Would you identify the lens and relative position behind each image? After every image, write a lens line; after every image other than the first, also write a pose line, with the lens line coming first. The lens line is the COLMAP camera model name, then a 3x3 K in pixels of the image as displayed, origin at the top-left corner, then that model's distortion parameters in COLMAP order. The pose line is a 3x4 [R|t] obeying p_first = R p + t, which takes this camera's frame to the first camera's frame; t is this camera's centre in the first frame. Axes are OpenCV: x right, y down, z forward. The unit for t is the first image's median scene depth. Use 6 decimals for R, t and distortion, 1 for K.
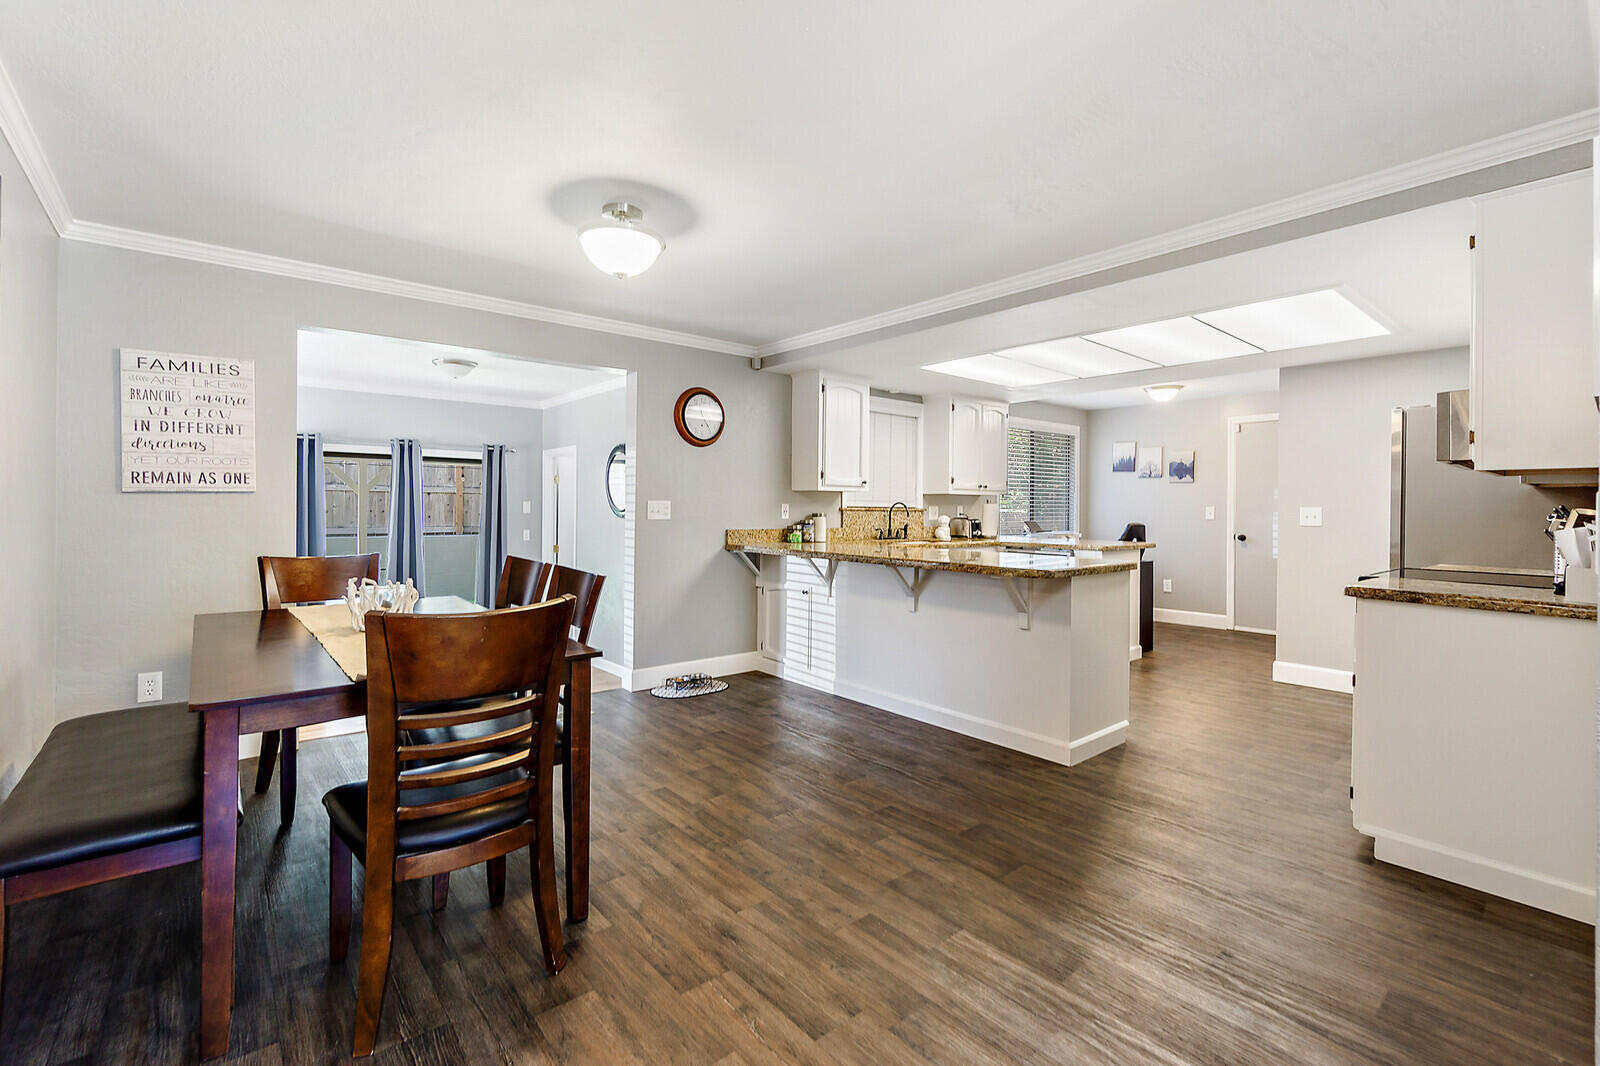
lens RADIAL K [[689.4, 0, 804.9], [0, 689.4, 523.6], [0, 0, 1]] dist [-0.013164, 0.000184]
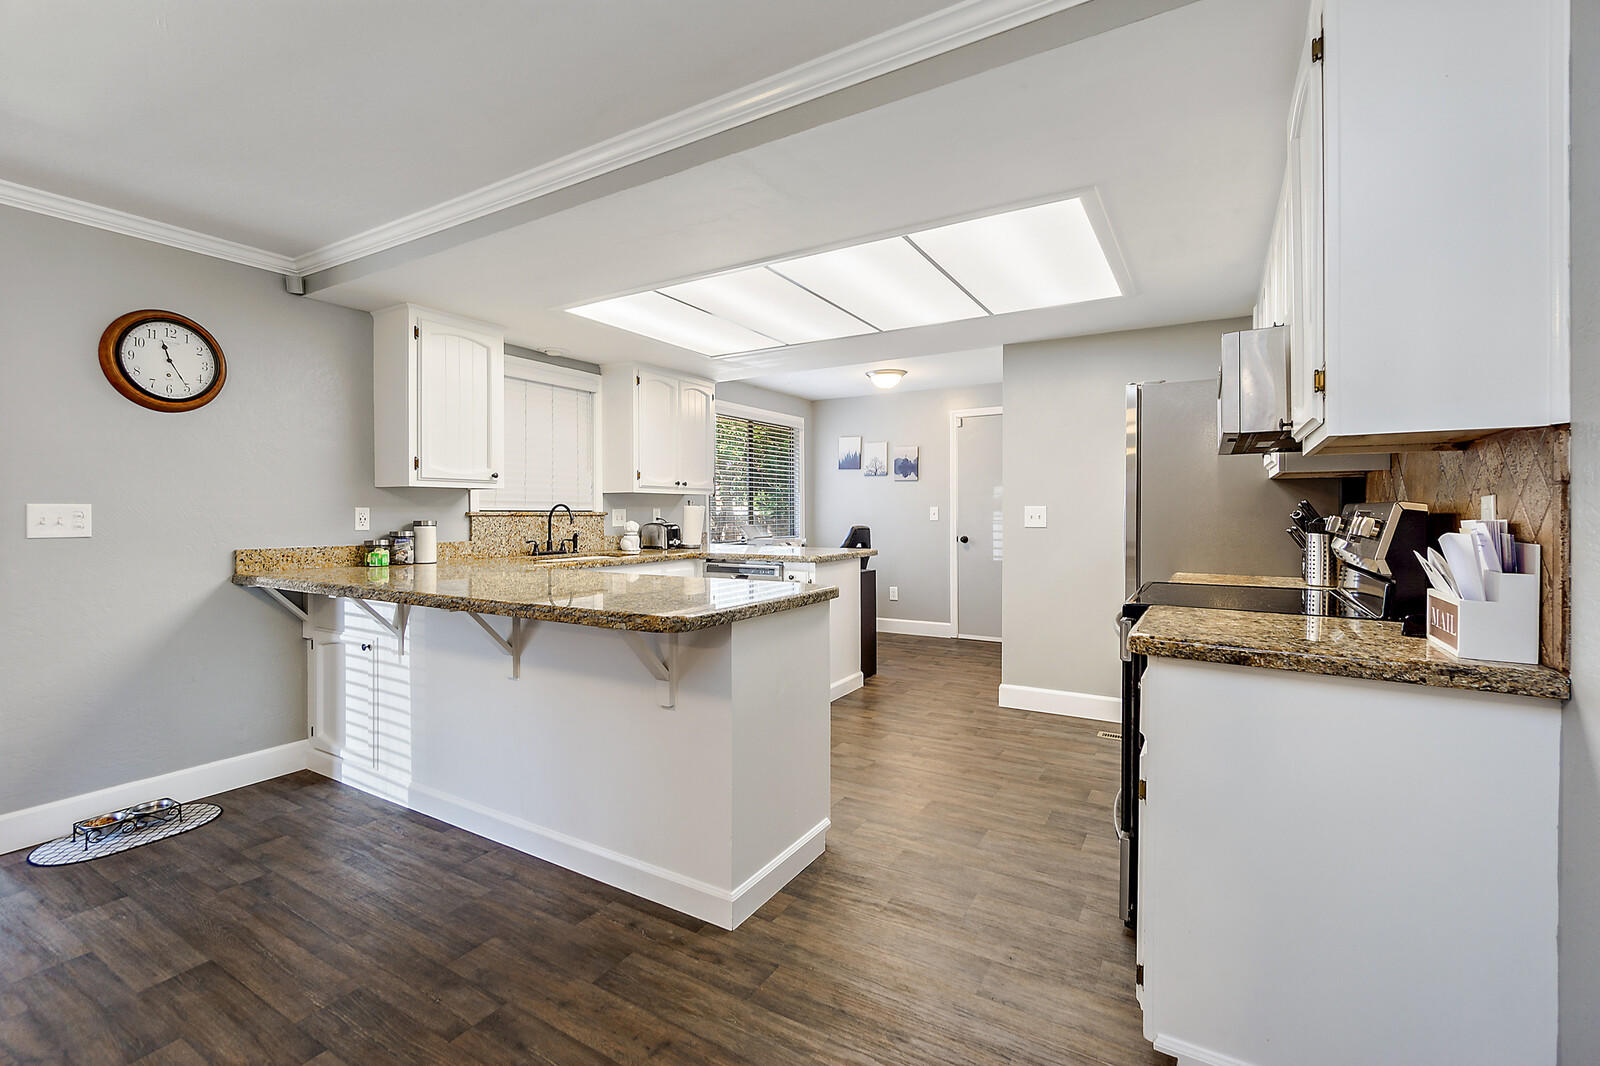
lens RADIAL K [[689.4, 0, 800.8], [0, 689.4, 550.8], [0, 0, 1]] dist [-0.013164, 0.000184]
pose [[0.942775, -0.029230, 0.332146, 0.156610], [0.017908, 0.999151, 0.037098, -0.004371], [-0.332948, -0.029027, 0.942498, 0.257684]]
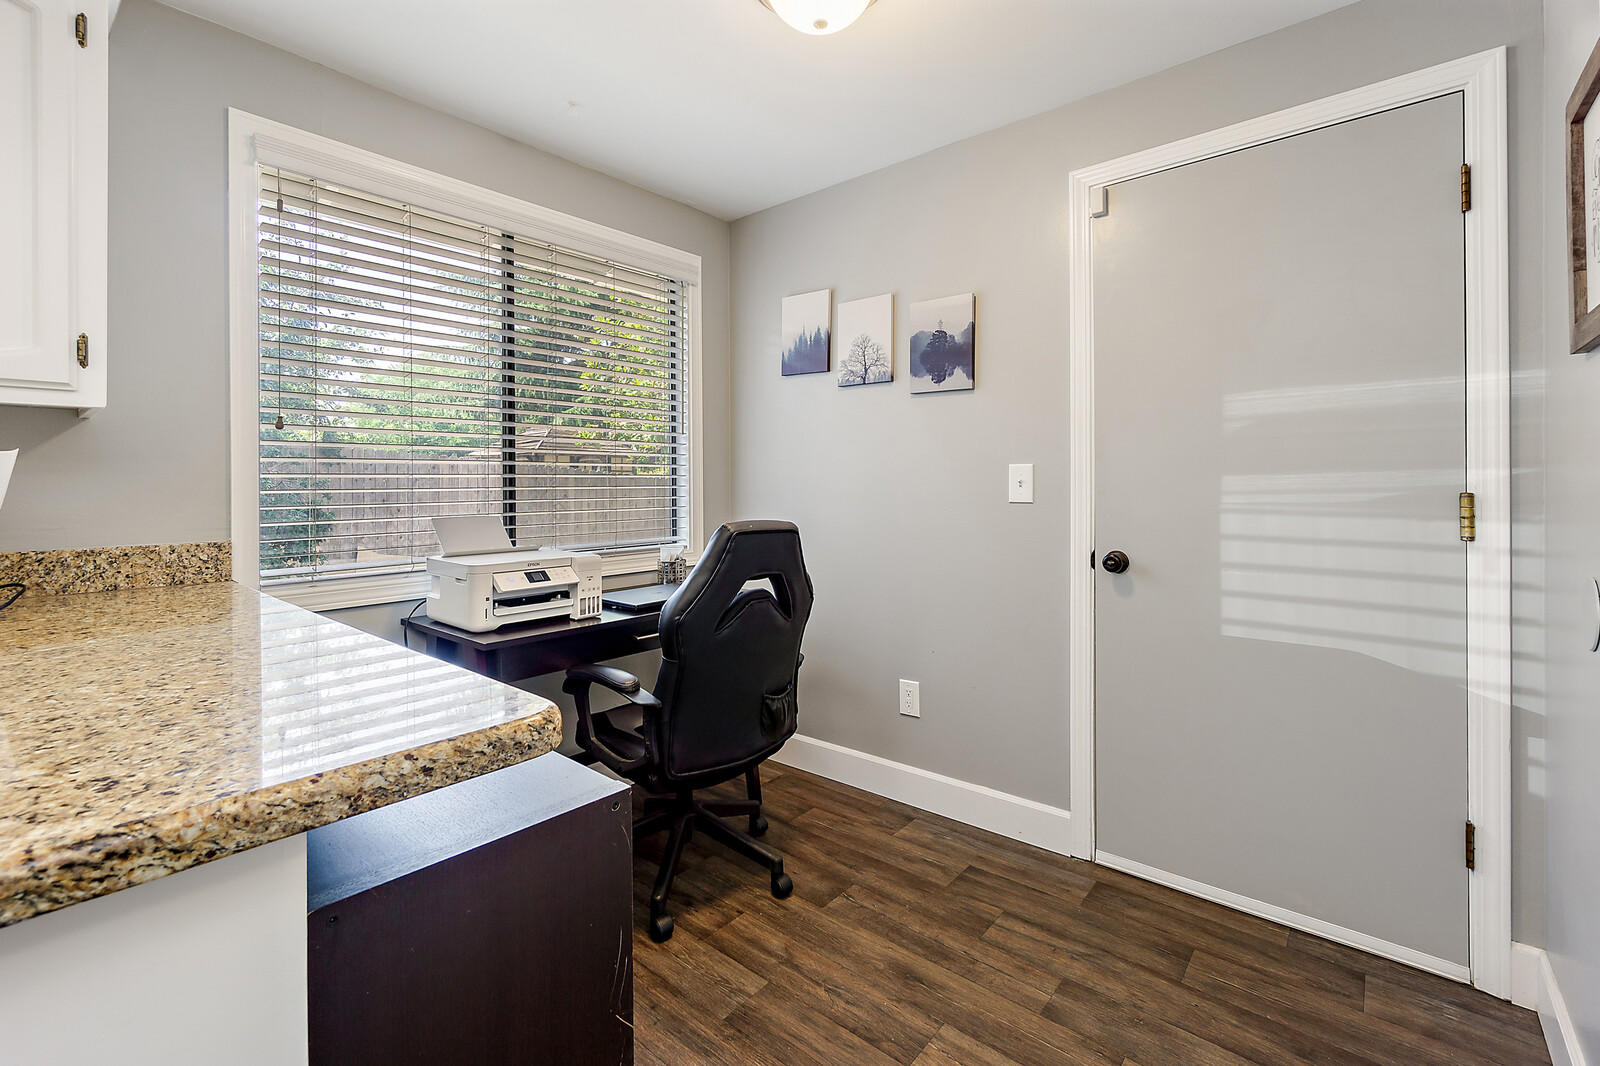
lens RADIAL K [[689.4, 0, 794.7], [0, 689.4, 527.2], [0, 0, 1]] dist [-0.013164, 0.000184]
pose [[0.983703, -0.025695, 0.177957, 0.210332], [0.019271, 0.999102, 0.037734, -0.005398], [-0.178767, -0.033689, 0.983315, 0.345471]]
